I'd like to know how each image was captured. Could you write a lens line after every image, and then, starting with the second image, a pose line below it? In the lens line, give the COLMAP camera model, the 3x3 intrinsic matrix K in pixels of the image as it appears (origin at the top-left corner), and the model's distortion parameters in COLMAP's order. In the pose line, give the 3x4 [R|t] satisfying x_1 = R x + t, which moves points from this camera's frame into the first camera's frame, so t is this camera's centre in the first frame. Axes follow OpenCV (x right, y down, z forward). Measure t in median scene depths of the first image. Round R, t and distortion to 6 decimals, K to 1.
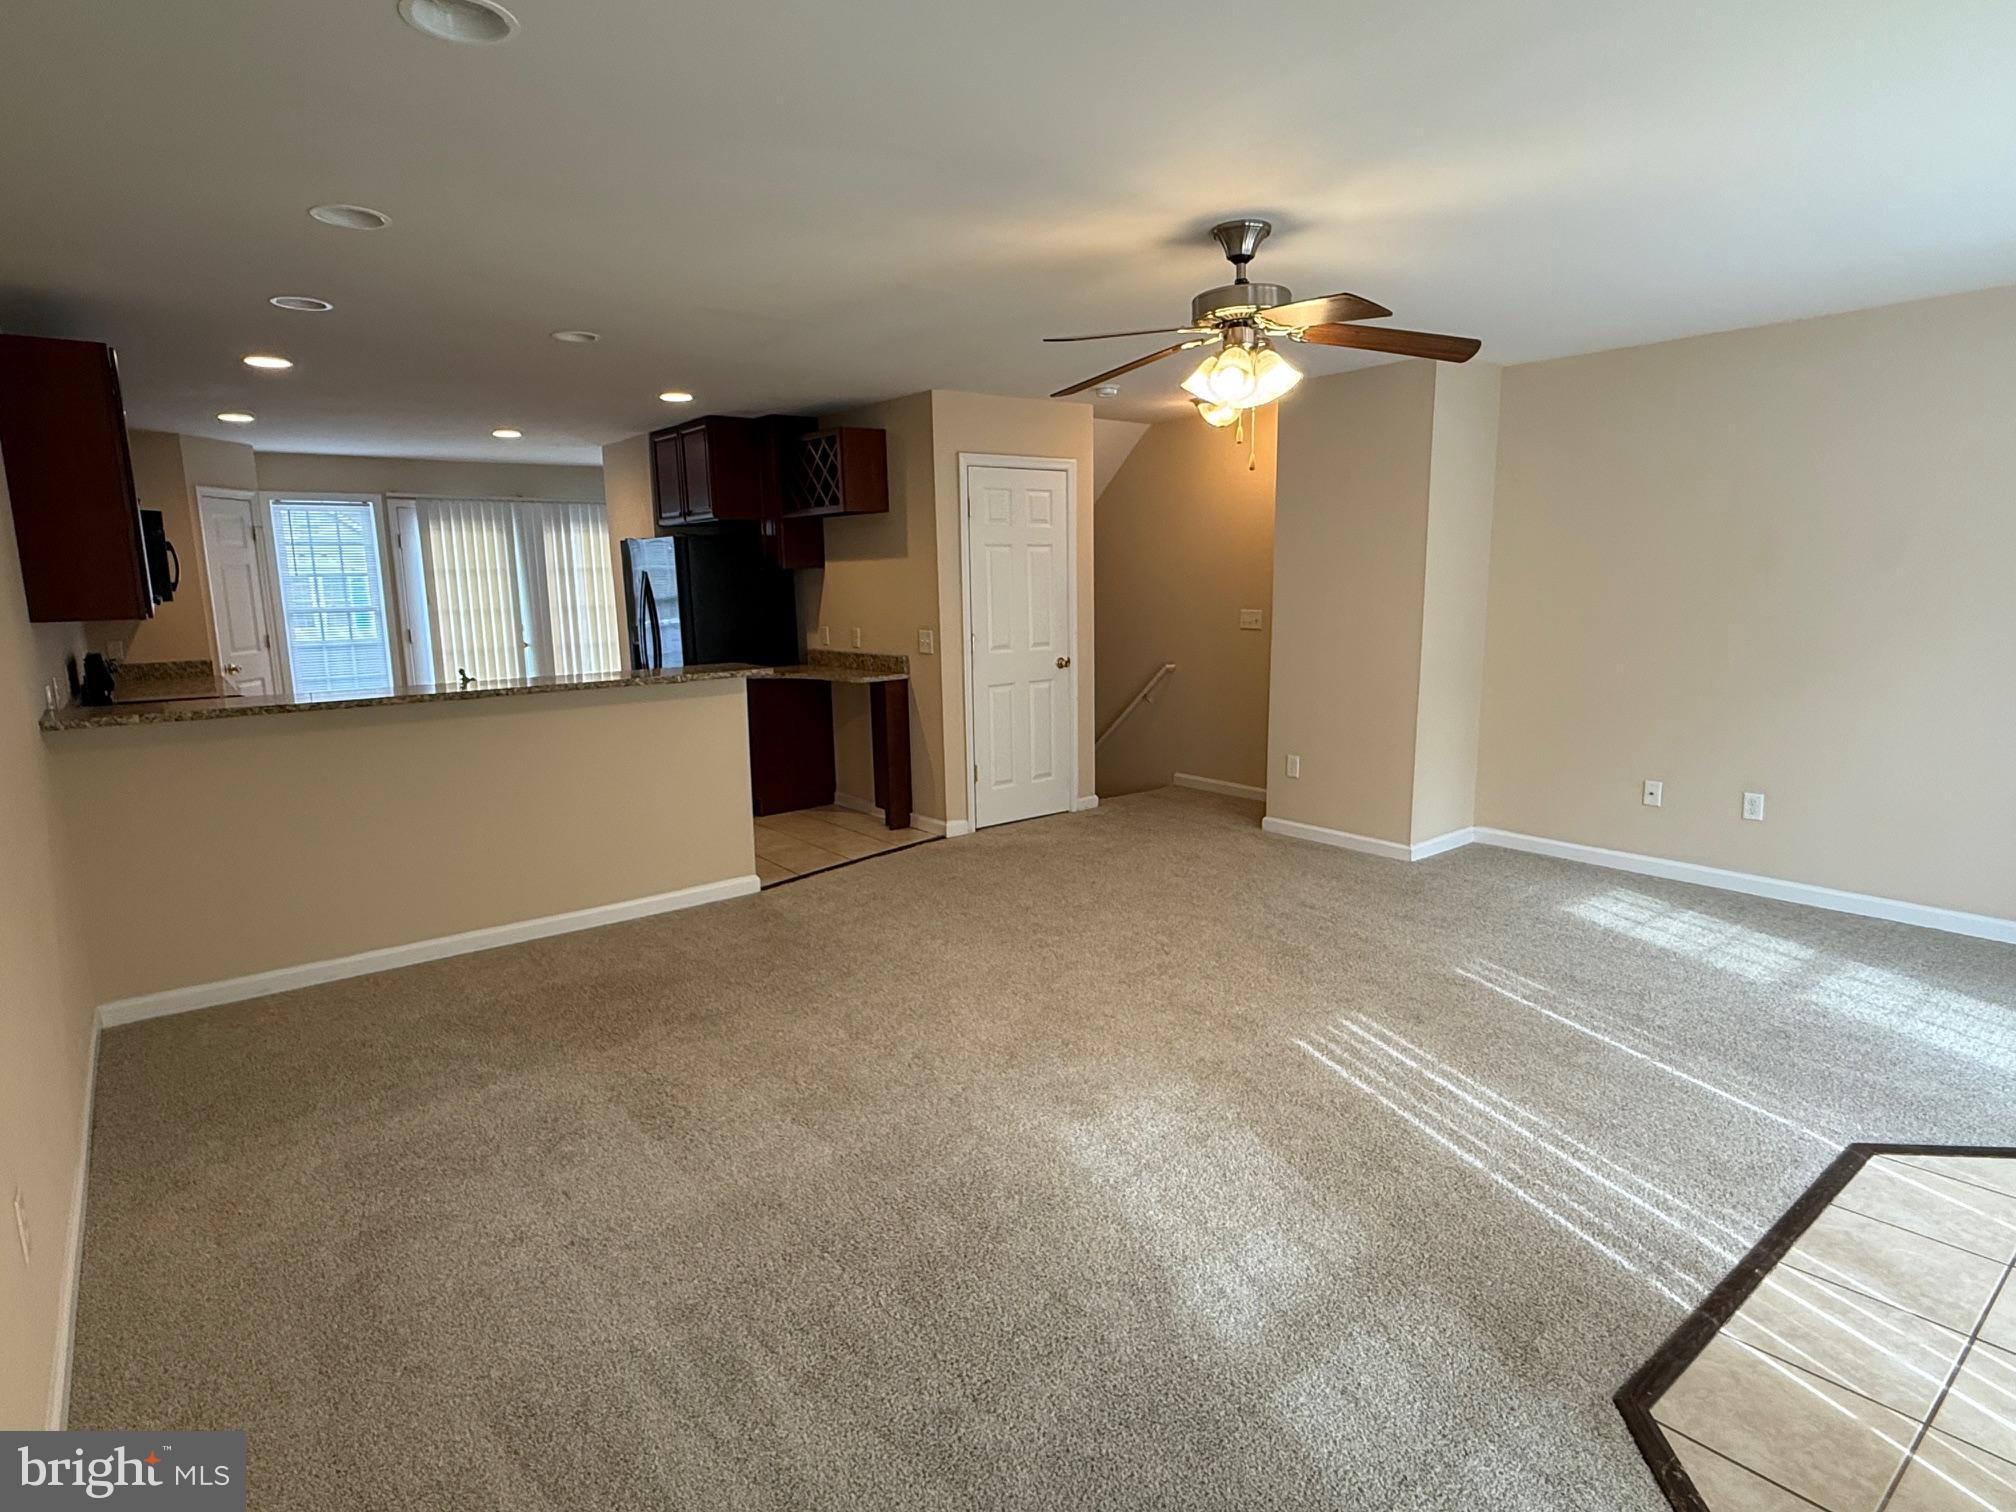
lens RADIAL K [[1093.4, 0, 998.9], [0, 1093.4, 765.4], [0, 0, 1]] dist [-0.016873, 0.003369]
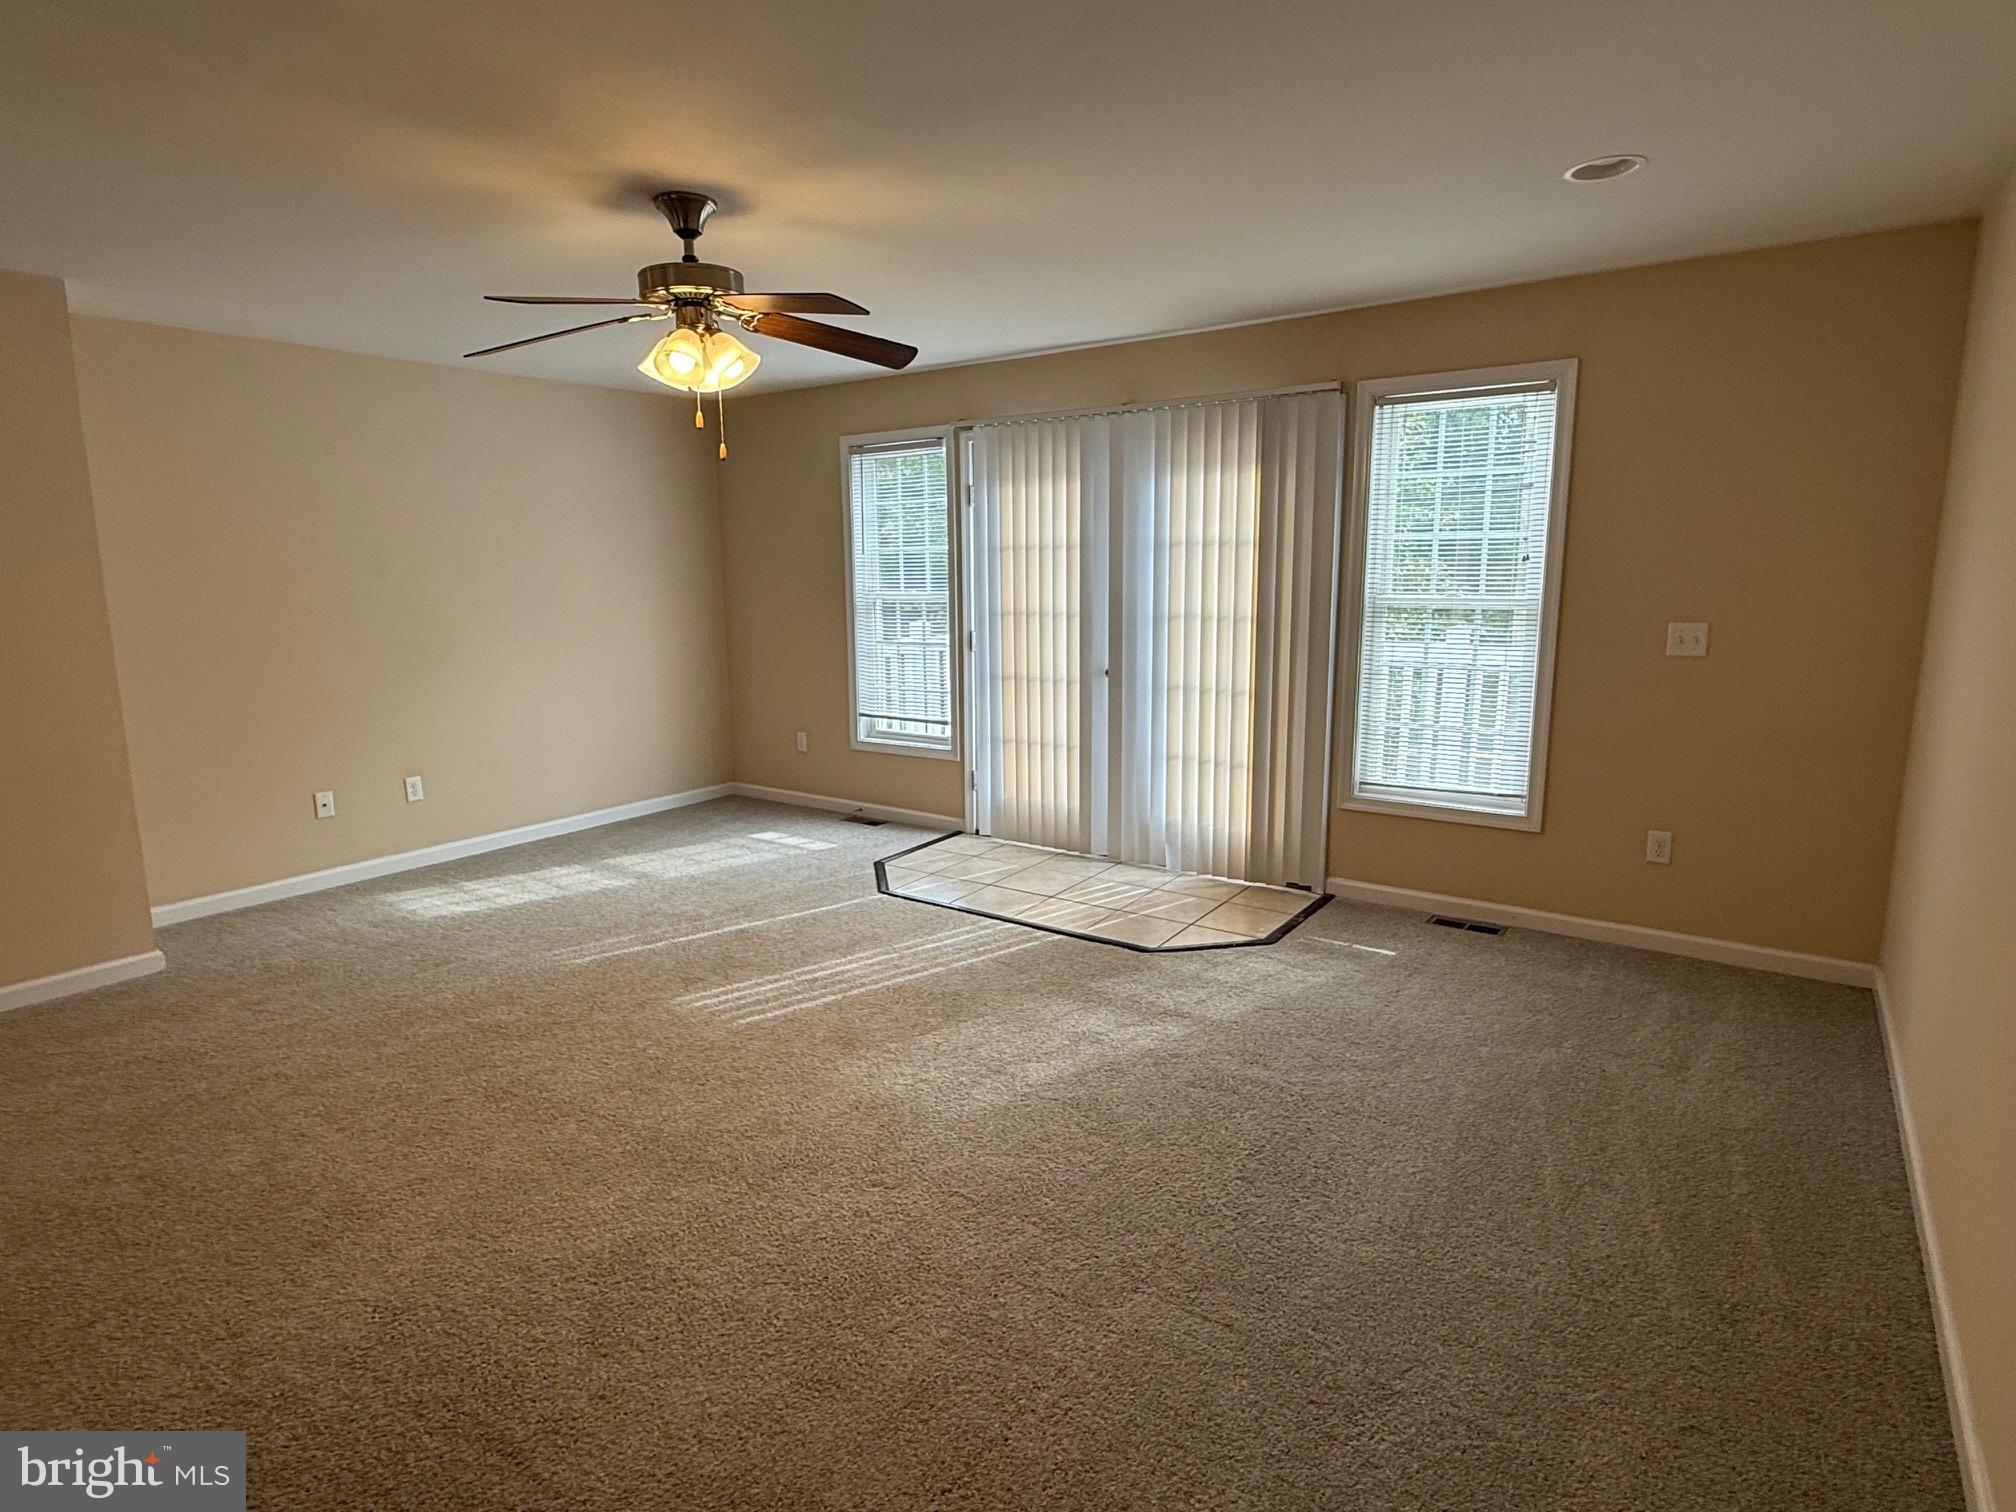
lens RADIAL K [[1093.4, 0, 998.6], [0, 1093.4, 740.3], [0, 0, 1]] dist [-0.016873, 0.003369]
pose [[-0.299653, -0.129224, 0.945256, -0.725479], [0.183167, 0.964560, 0.189928, -0.152077], [-0.936300, 0.230053, -0.265364, 0.970386]]
